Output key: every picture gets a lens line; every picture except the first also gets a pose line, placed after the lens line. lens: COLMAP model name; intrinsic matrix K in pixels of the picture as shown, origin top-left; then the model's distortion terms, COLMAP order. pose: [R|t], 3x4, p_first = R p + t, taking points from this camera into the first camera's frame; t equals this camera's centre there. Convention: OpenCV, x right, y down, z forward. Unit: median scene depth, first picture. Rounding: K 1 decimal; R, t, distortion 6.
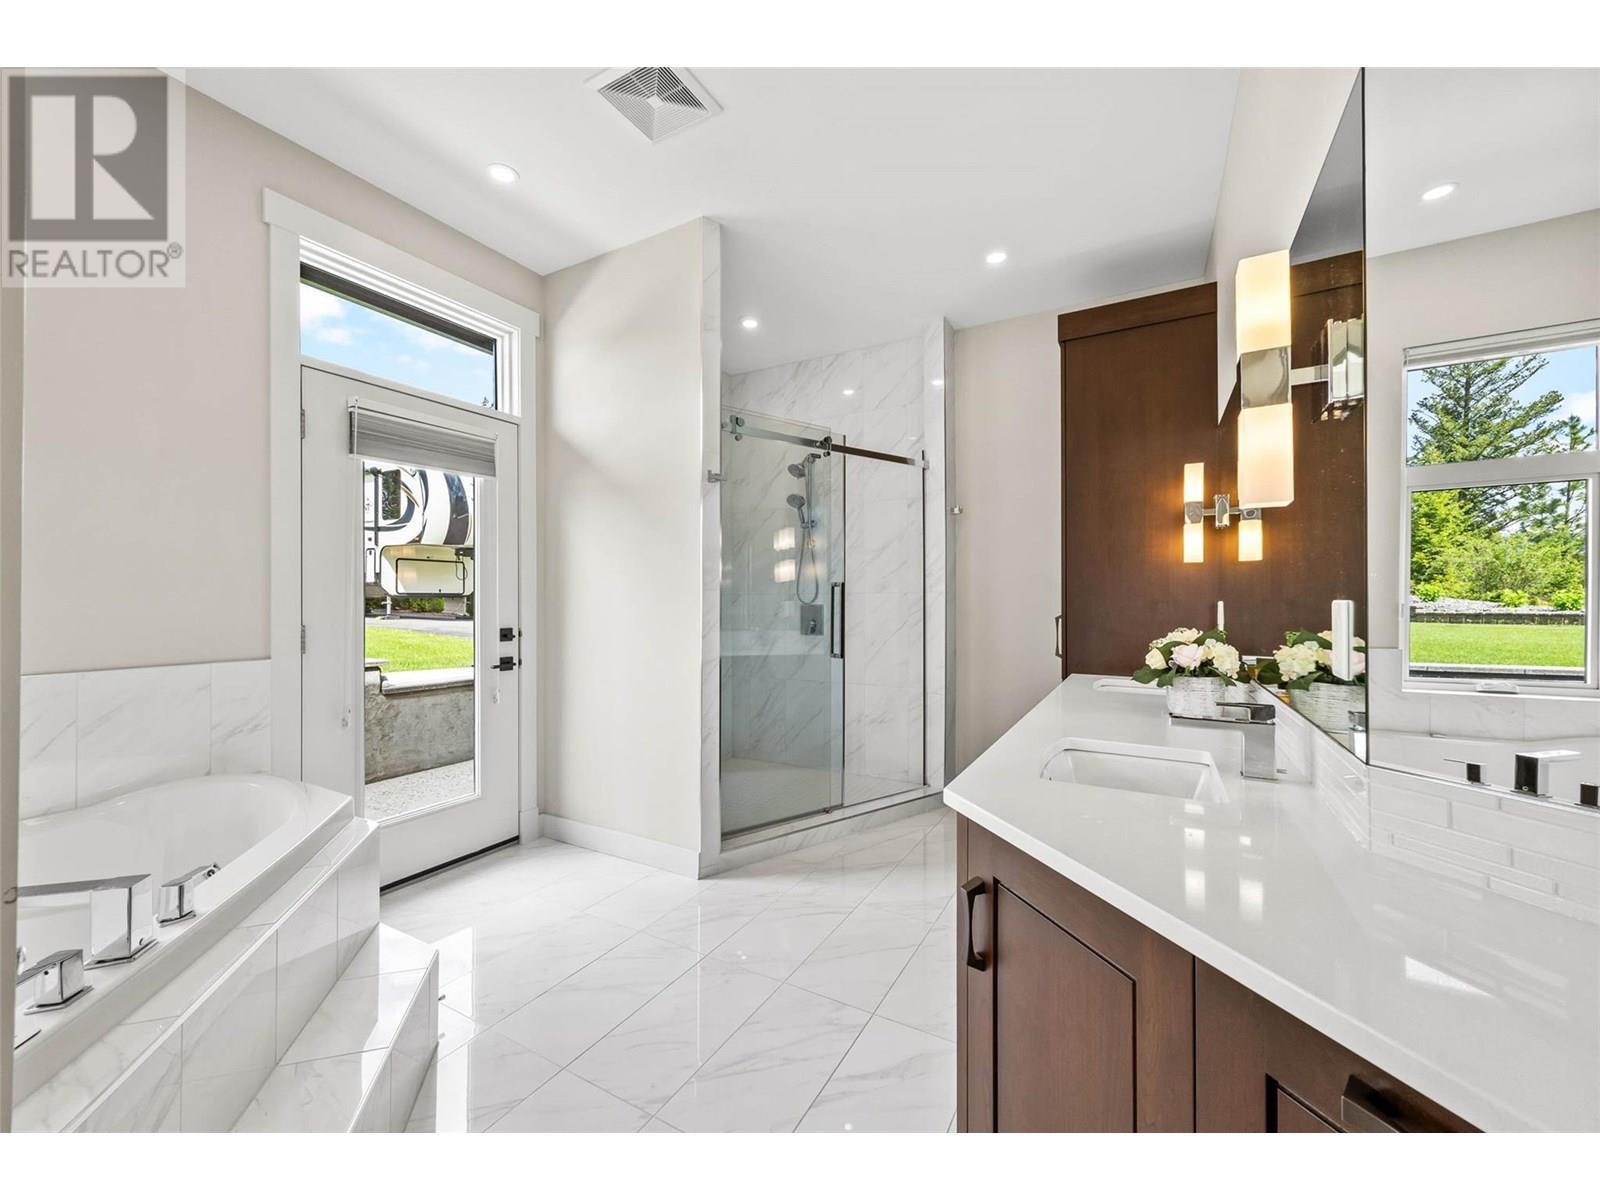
lens RADIAL K [[623.4, 0, 795.2], [0, 623.4, 600.3], [0, 0, 1]] dist [0.002871, 0.000175]
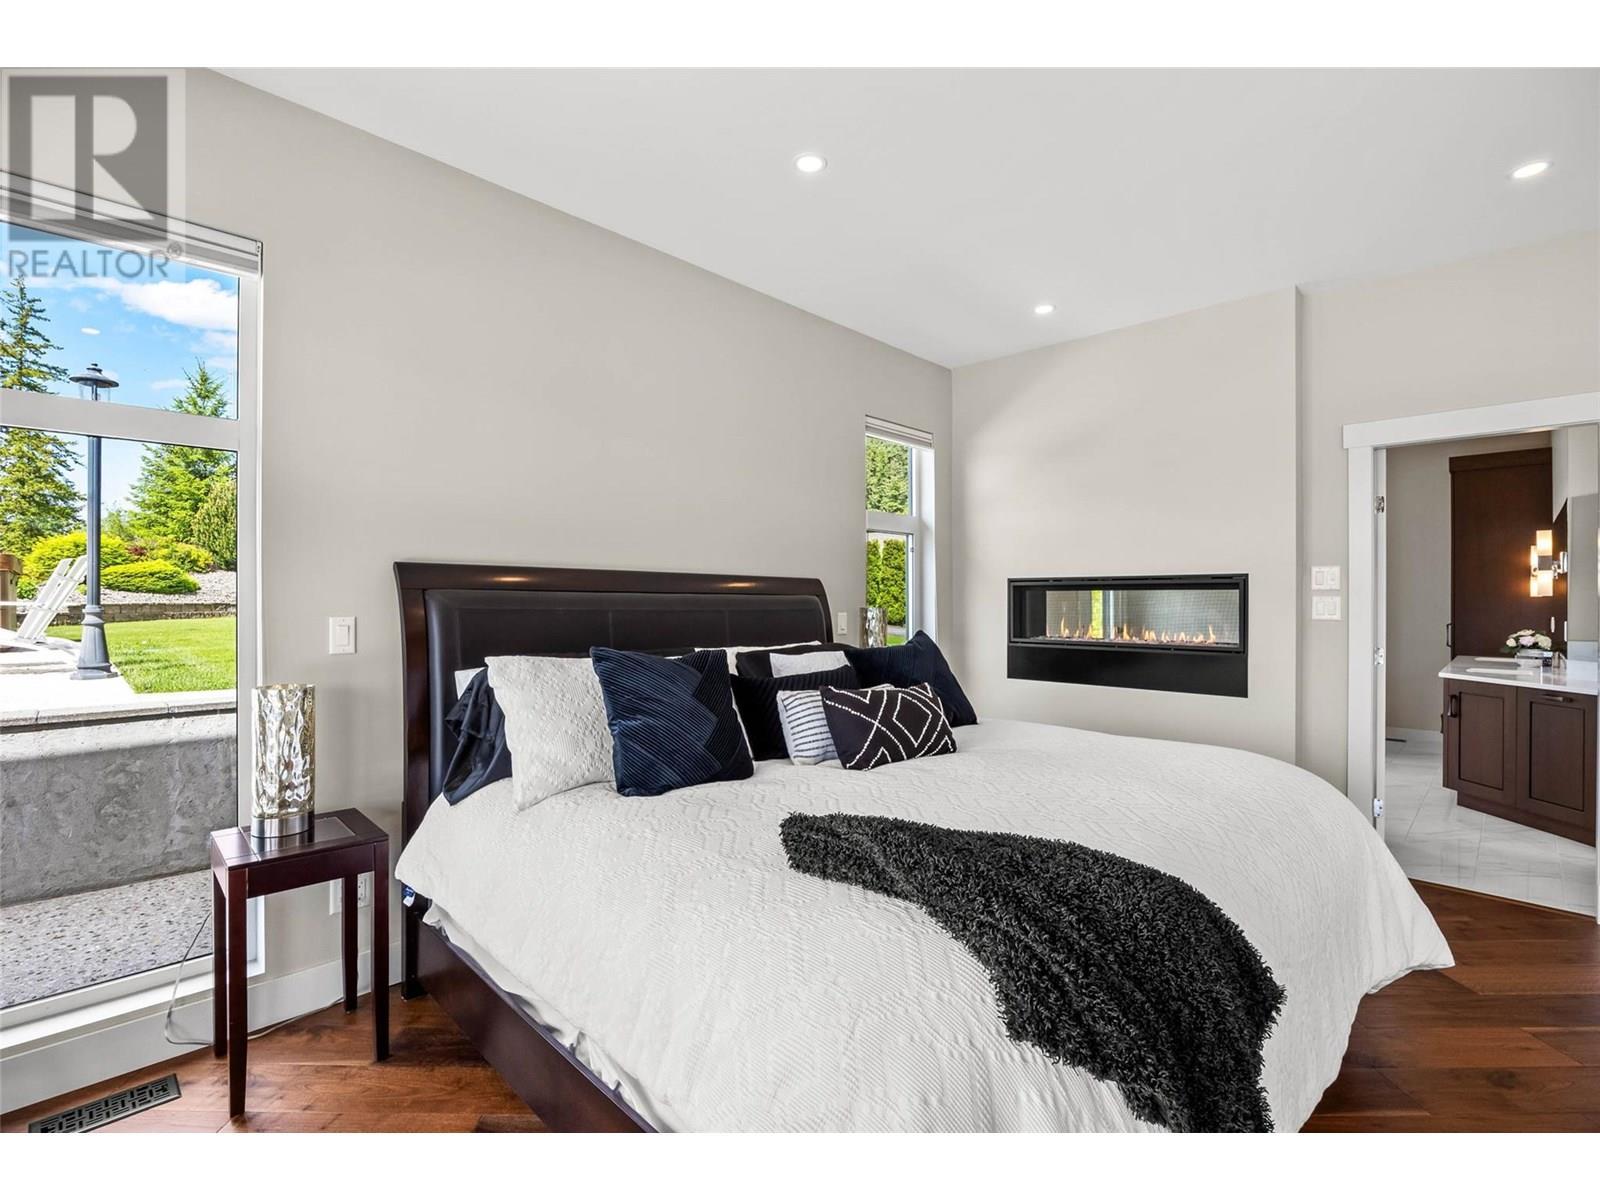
lens RADIAL K [[718.8, 0, 800.0], [0, 718.8, 603.2], [0, 0, 1]] dist [-0.012080, -0.000147]
pose [[0.962361, -0.000223, -0.271774, -1.379453], [0.001718, 0.999985, 0.005262, -0.080697], [0.271768, -0.005530, 0.962347, -2.486828]]
